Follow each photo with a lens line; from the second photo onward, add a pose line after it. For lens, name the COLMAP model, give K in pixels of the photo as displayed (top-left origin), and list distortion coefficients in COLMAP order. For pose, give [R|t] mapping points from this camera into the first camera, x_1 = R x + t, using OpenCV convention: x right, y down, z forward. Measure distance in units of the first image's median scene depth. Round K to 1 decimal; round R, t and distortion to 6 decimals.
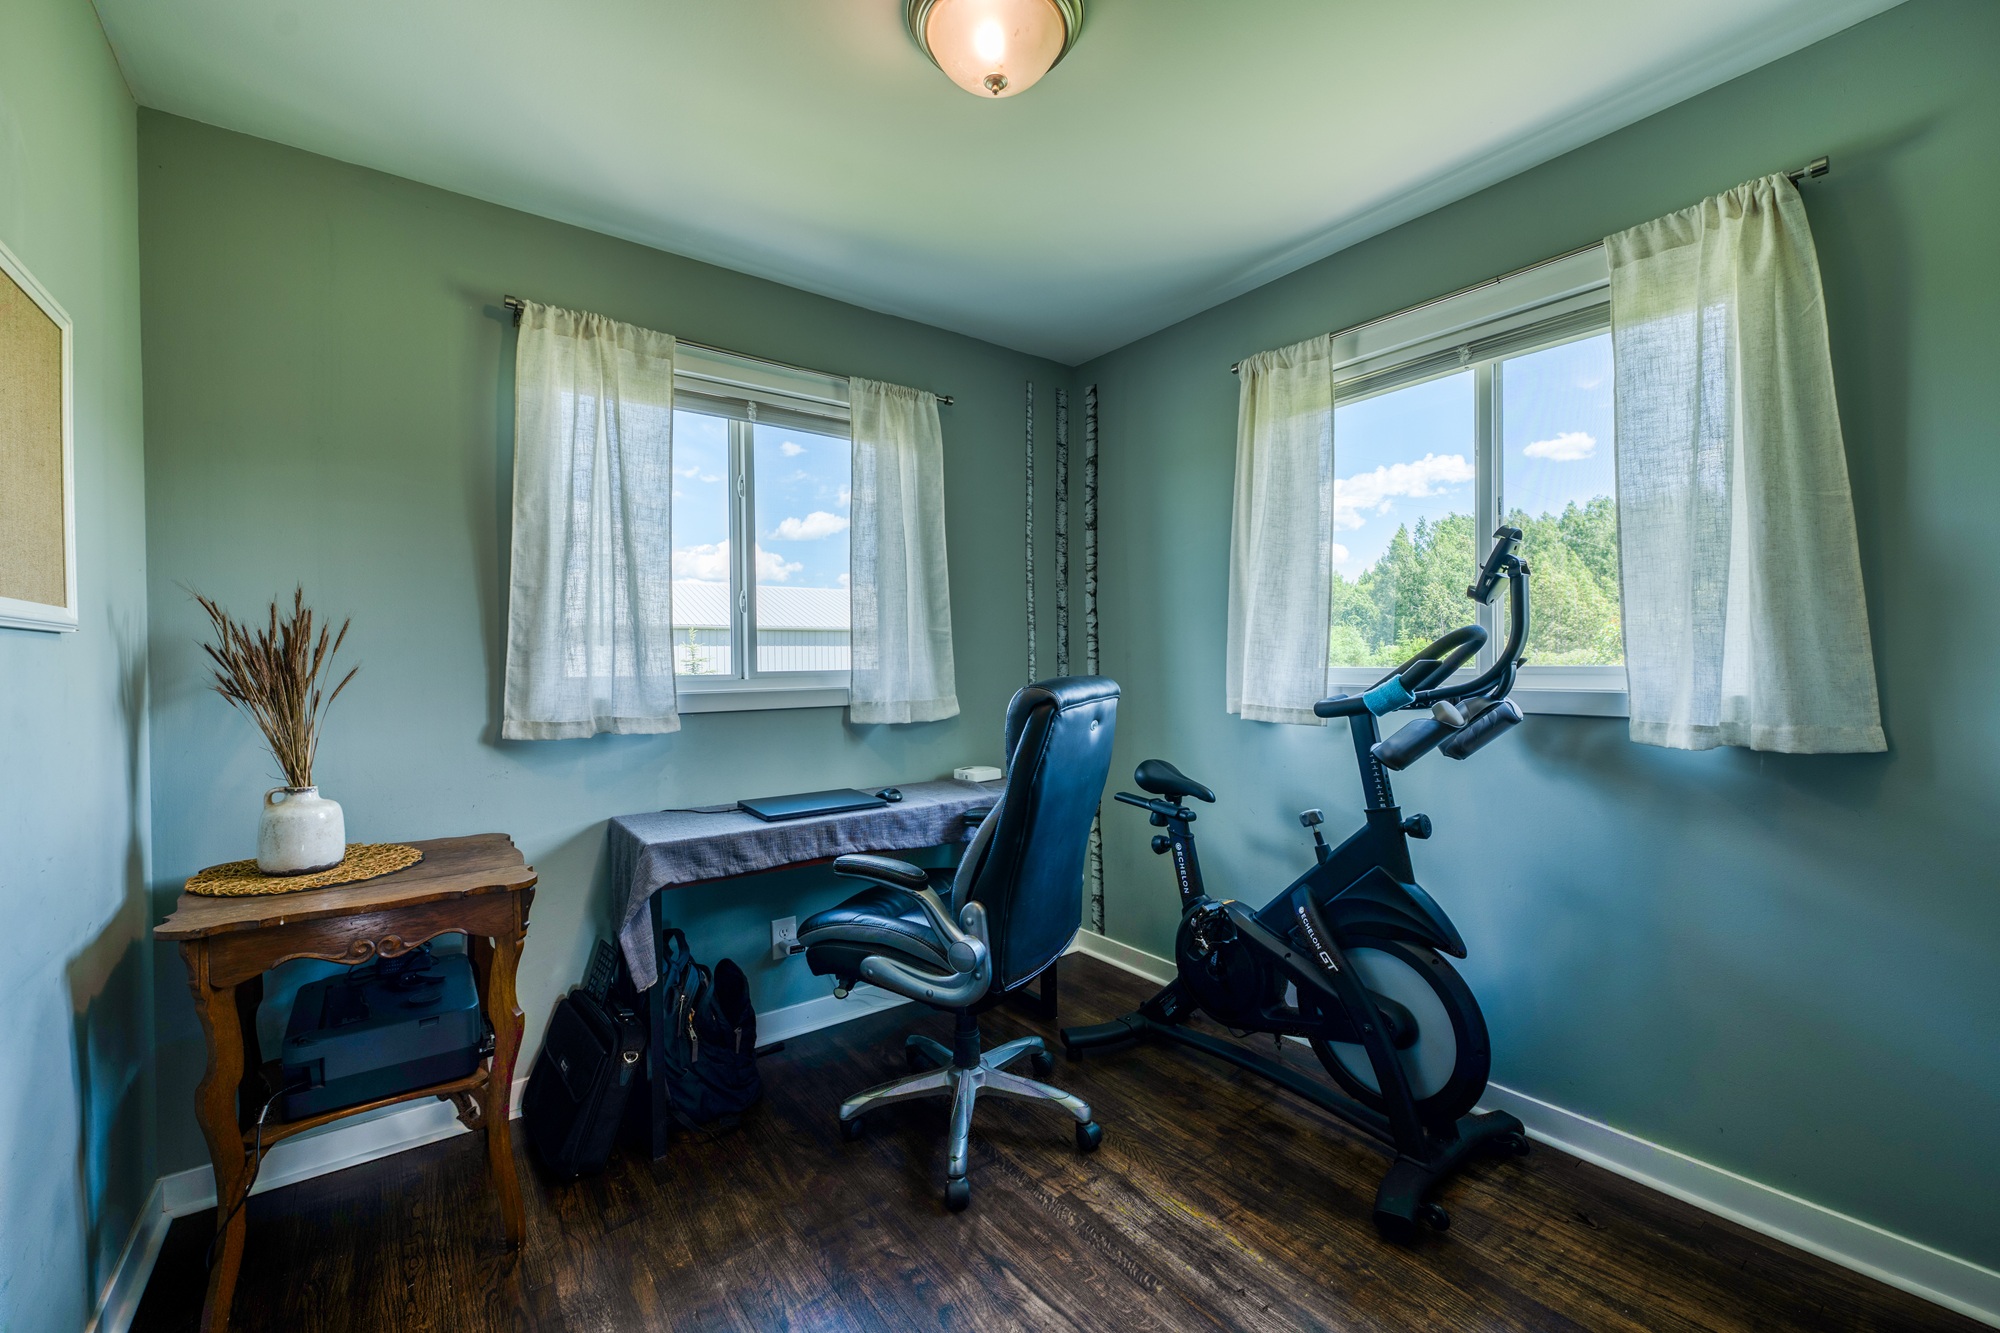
lens RADIAL K [[817.7, 0, 999.9], [0, 817.7, 662.8], [0, 0, 1]] dist [0.001812, -0.001616]
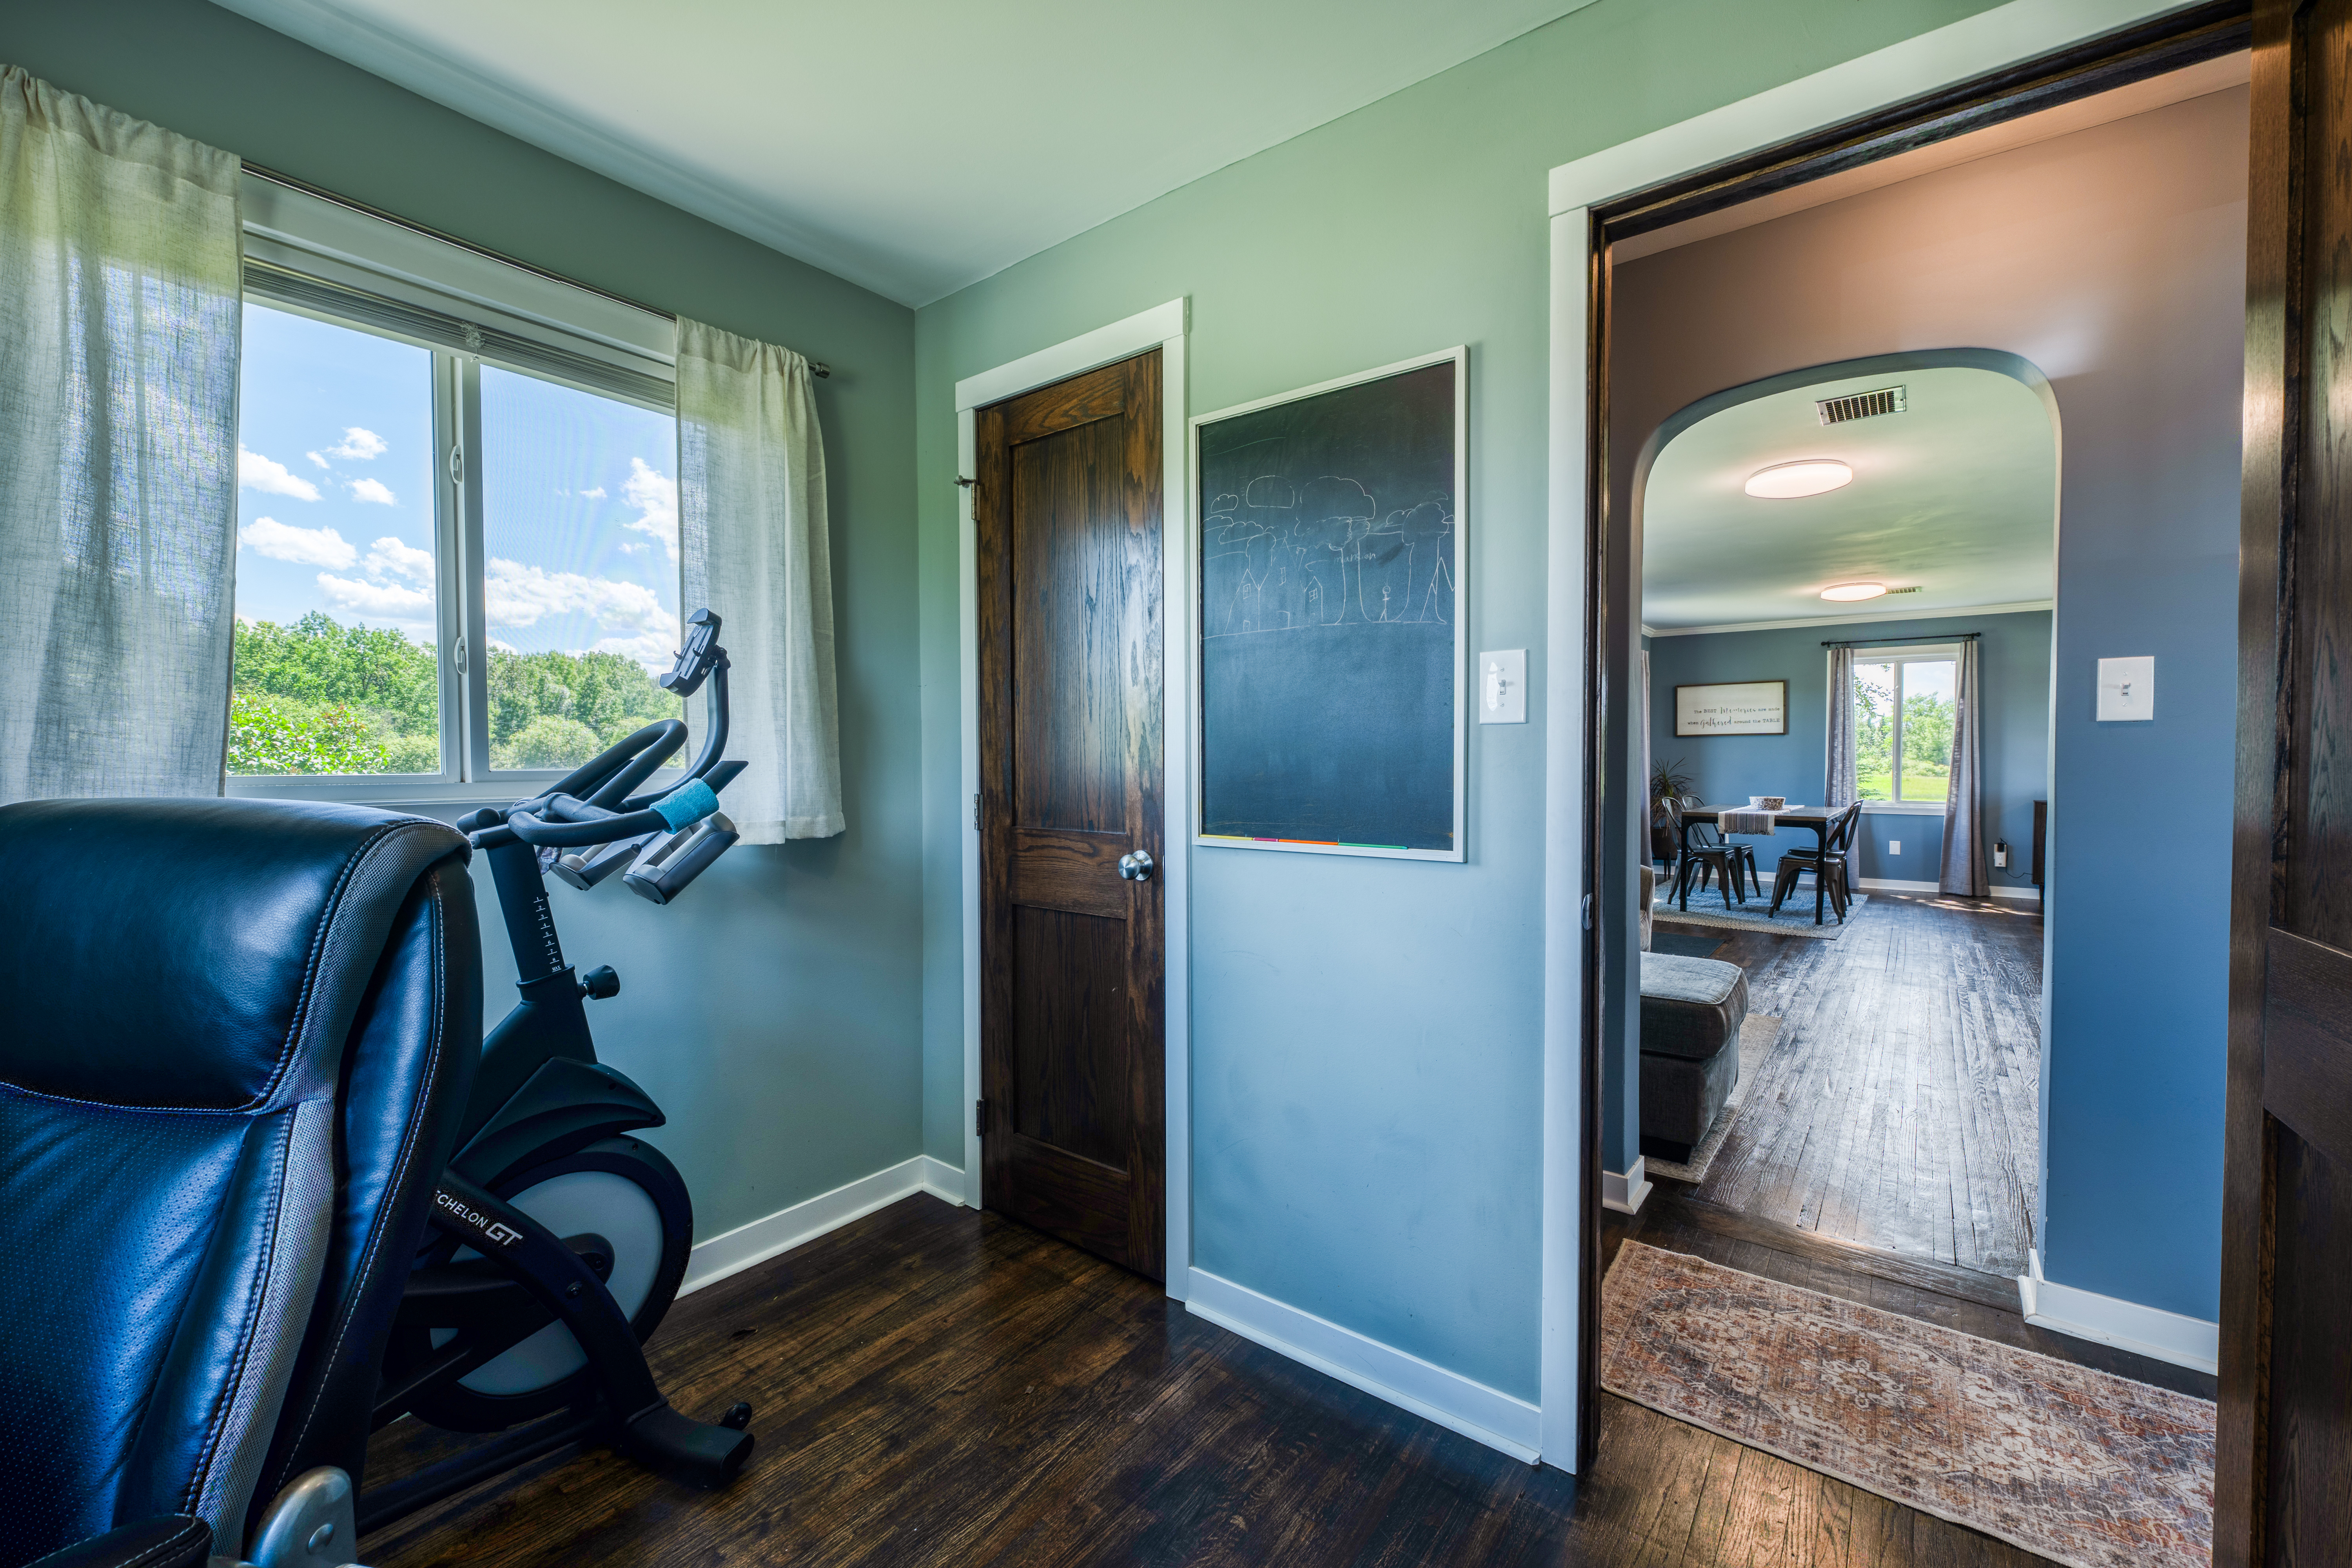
lens RADIAL K [[961.6, 0, 1181.2], [0, 961.6, 784.8], [0, 0, 1]] dist [0.001812, -0.001616]
pose [[-0.267673, -0.015857, 0.963379, -0.488787], [0.005839, 0.999820, 0.018079, 0.004751], [-0.963492, 0.010464, -0.267532, 0.736845]]
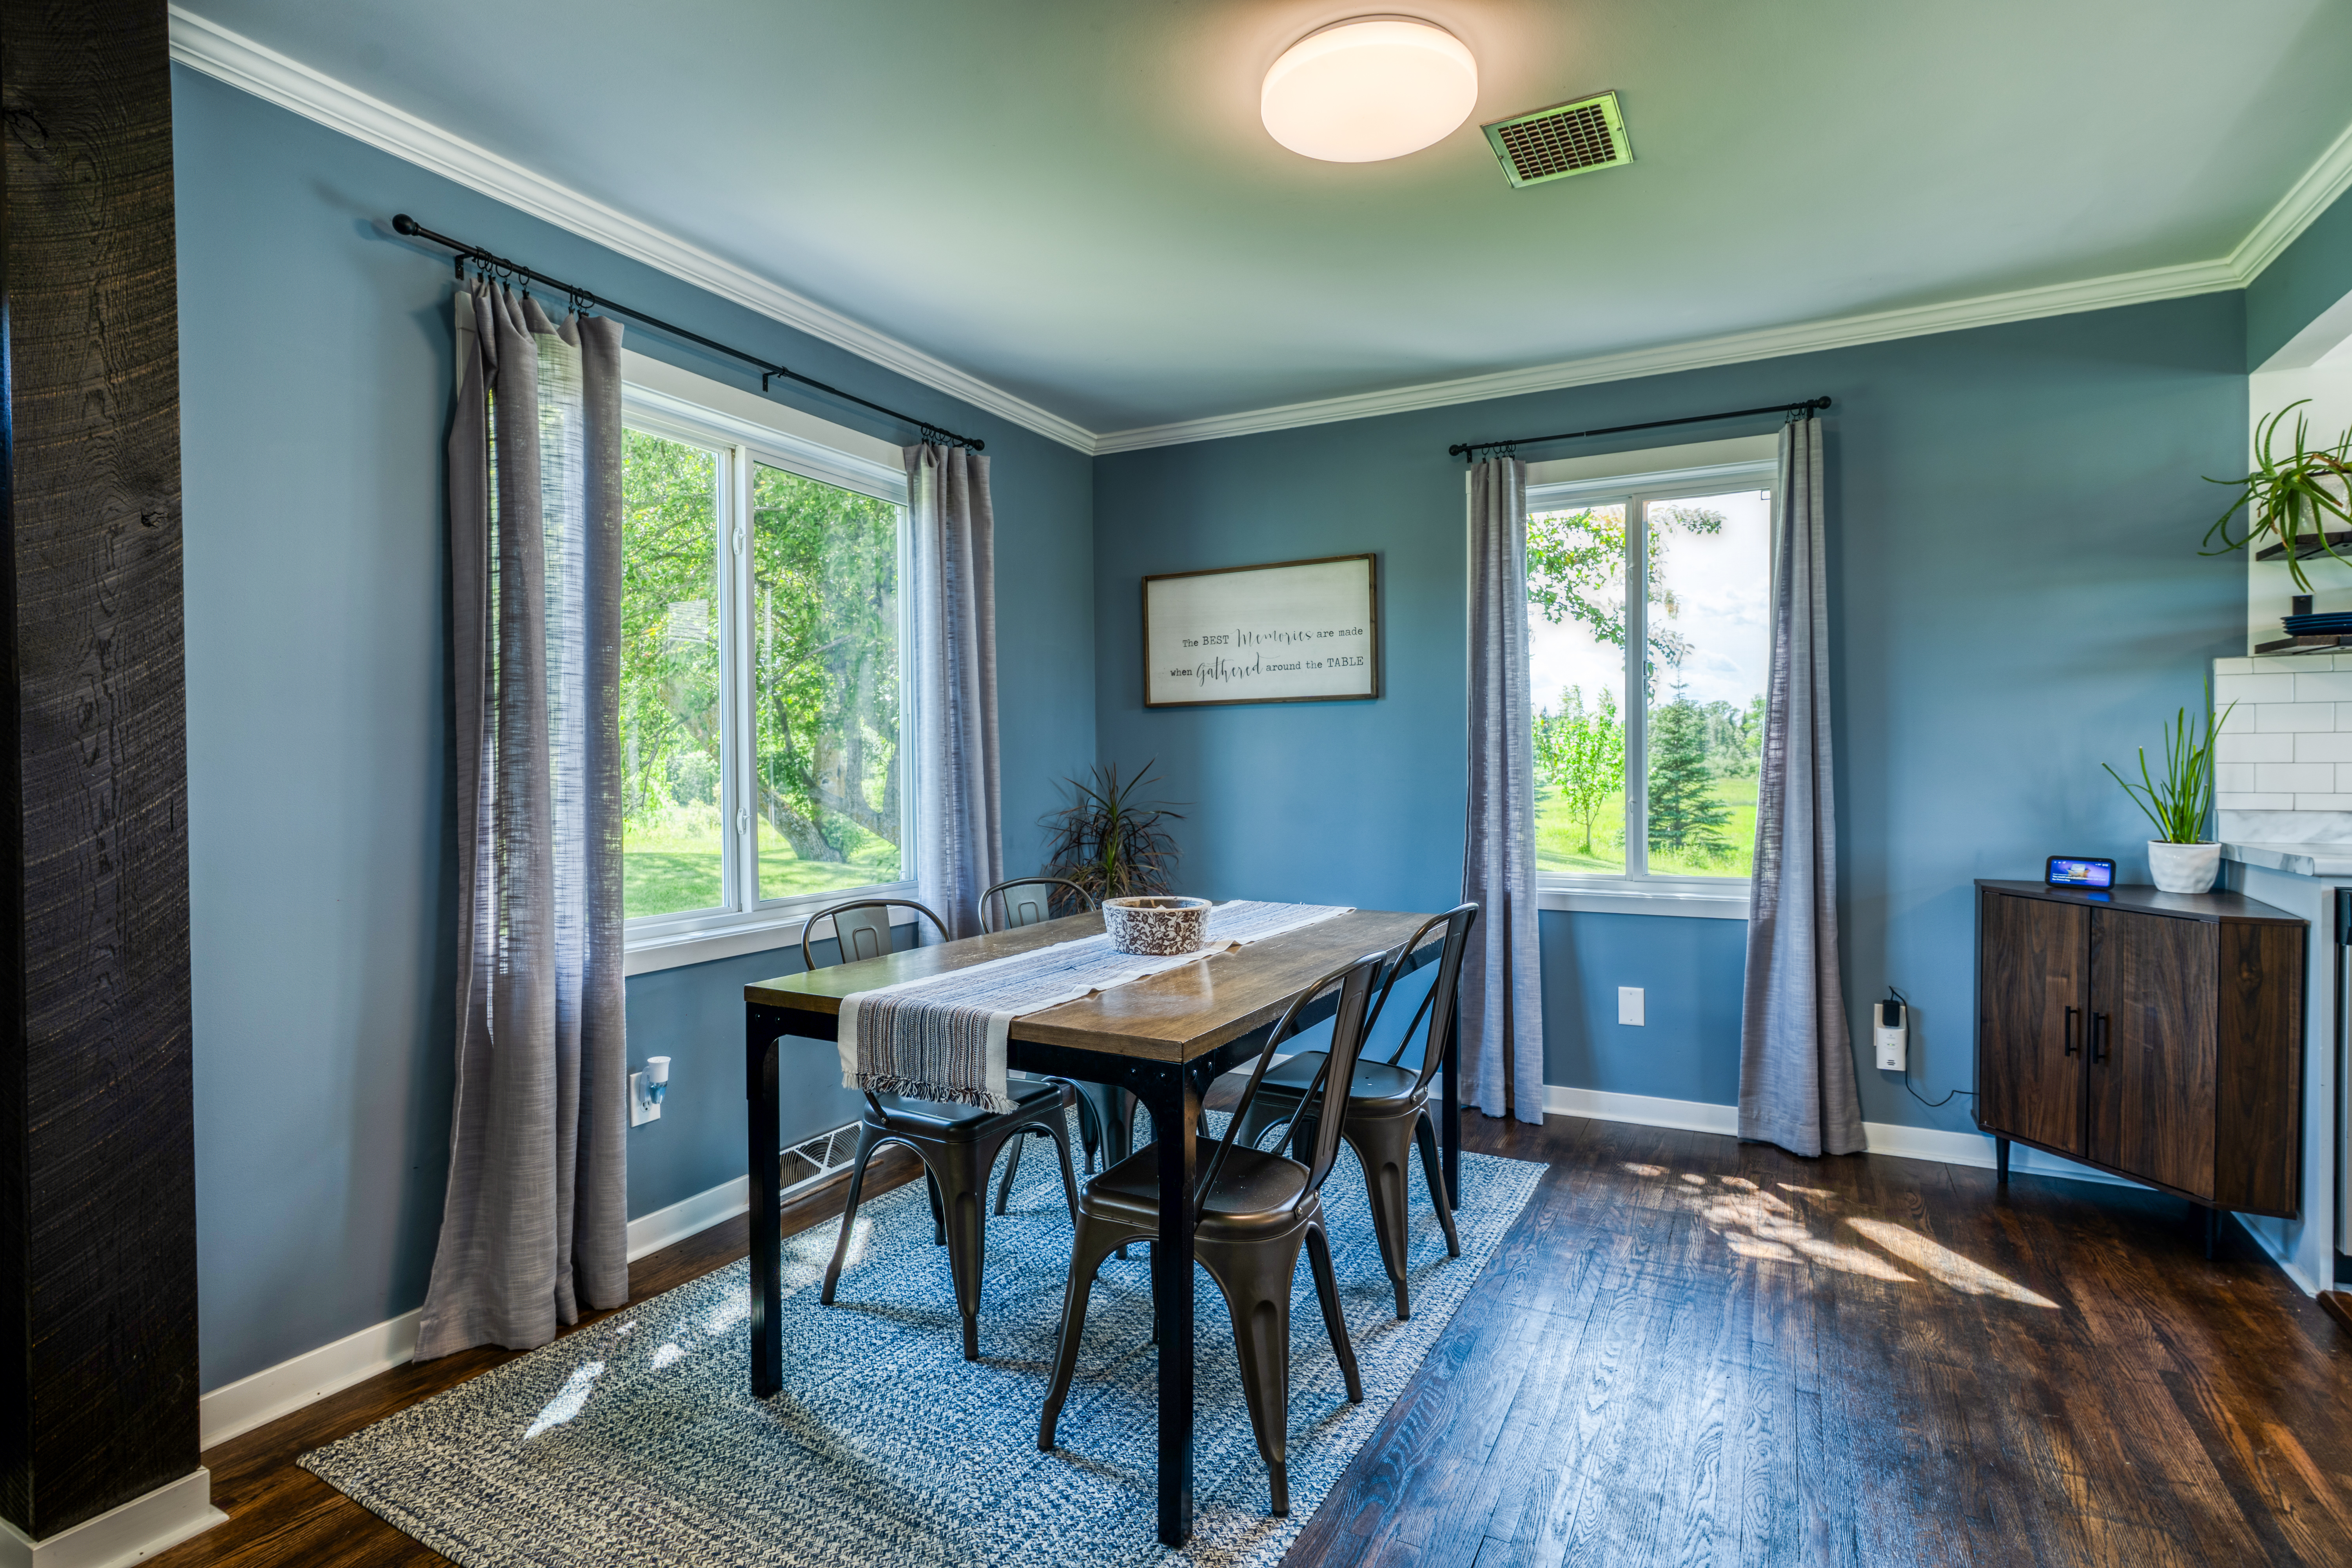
lens RADIAL K [[1177.2, 0, 1171.2], [0, 1177.2, 783.7], [0, 0, 1]] dist [-0.000974, -0.000578]
pose [[-0.429694, -0.001809, 0.902973, 1.374349], [0.013547, 0.999873, 0.008450, -0.005738], [-0.902873, 0.015864, -0.429615, -1.970008]]
